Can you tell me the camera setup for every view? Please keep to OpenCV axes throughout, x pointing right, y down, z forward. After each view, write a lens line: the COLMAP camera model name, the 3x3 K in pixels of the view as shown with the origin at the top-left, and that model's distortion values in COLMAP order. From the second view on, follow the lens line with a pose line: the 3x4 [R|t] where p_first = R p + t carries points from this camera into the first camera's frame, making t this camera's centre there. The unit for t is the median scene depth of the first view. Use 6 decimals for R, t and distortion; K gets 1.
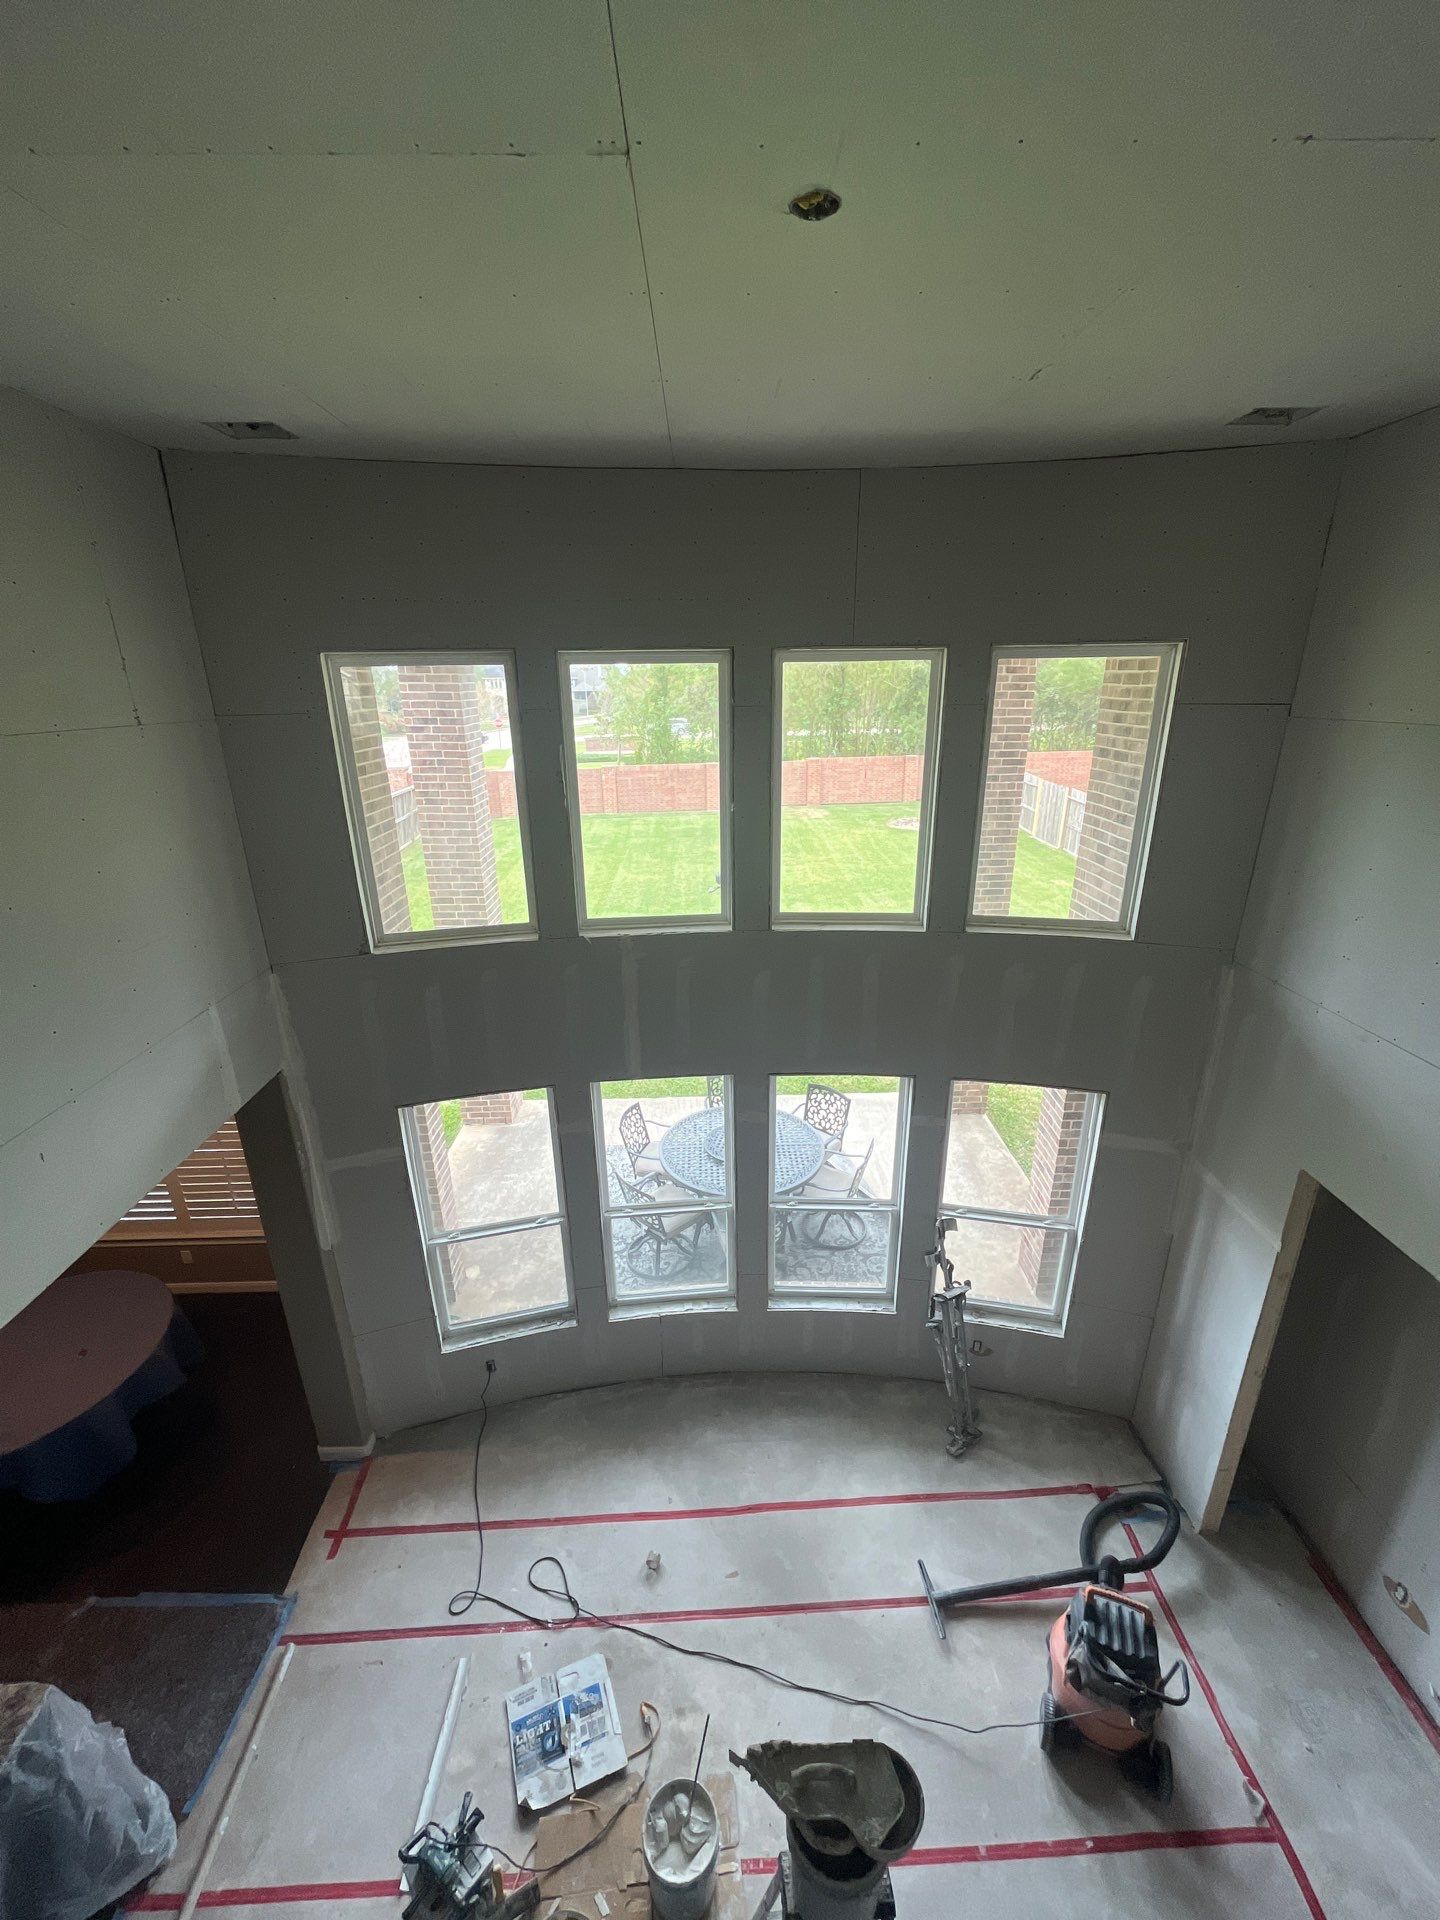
lens RADIAL K [[781.0, 0, 736.9], [0, 781.0, 968.7], [0, 0, 1]] dist [-0.013260, 0.000011]
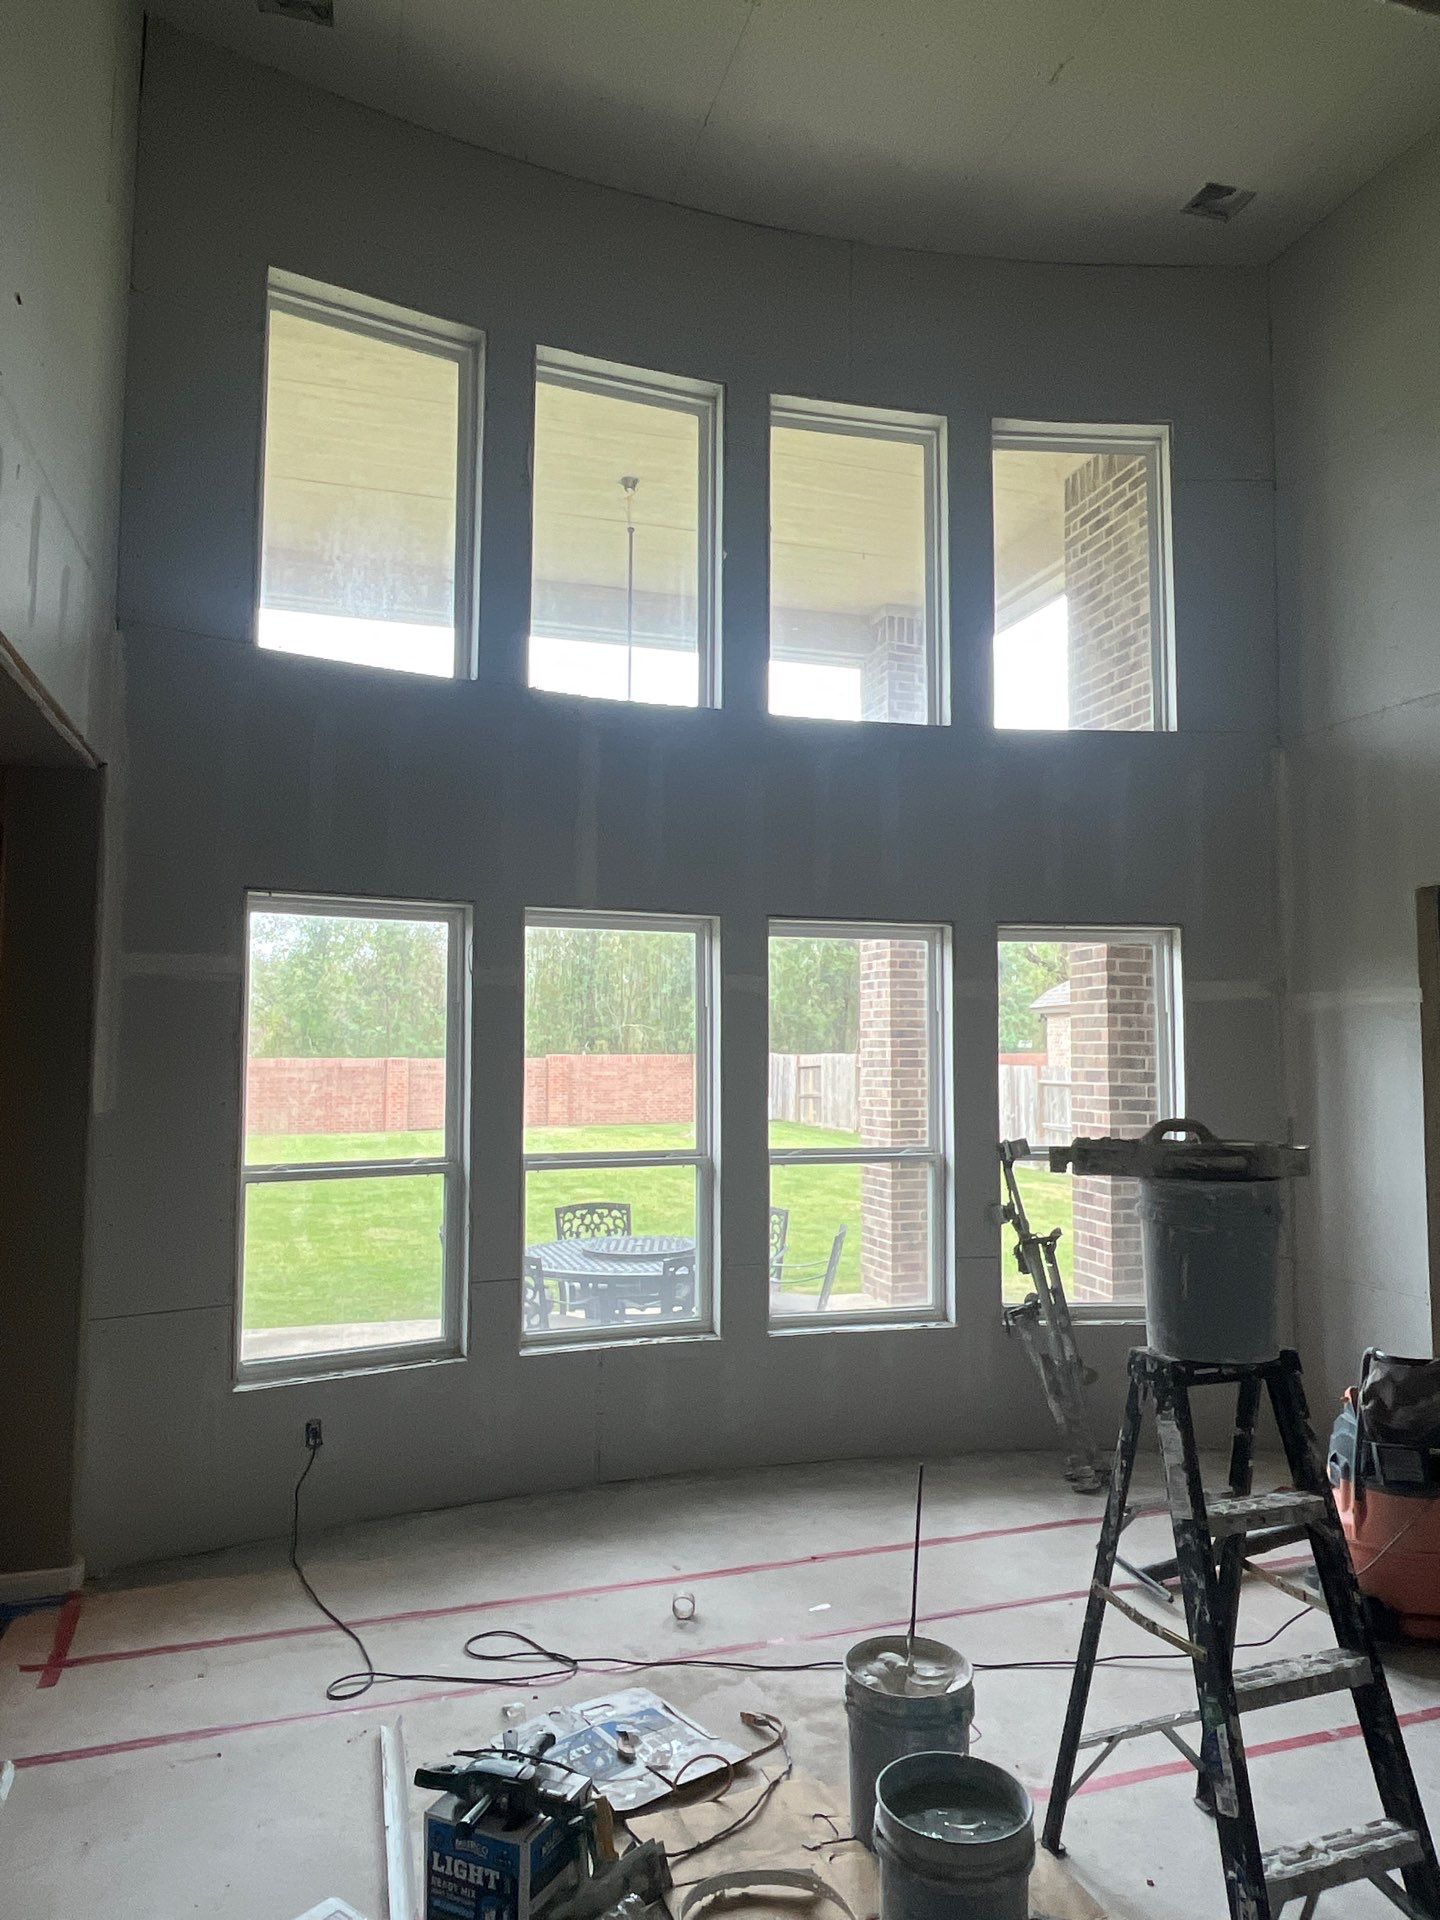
lens RADIAL K [[1270.4, 0, 748.6], [0, 1270.4, 962.0], [0, 0, 1]] dist [-0.000389, -0.001013]
pose [[0.960383, 0.029262, 0.277144, -0.317512], [0.086547, 0.913983, -0.396414, 0.669484], [-0.264905, 0.404696, 0.875241, -0.024470]]
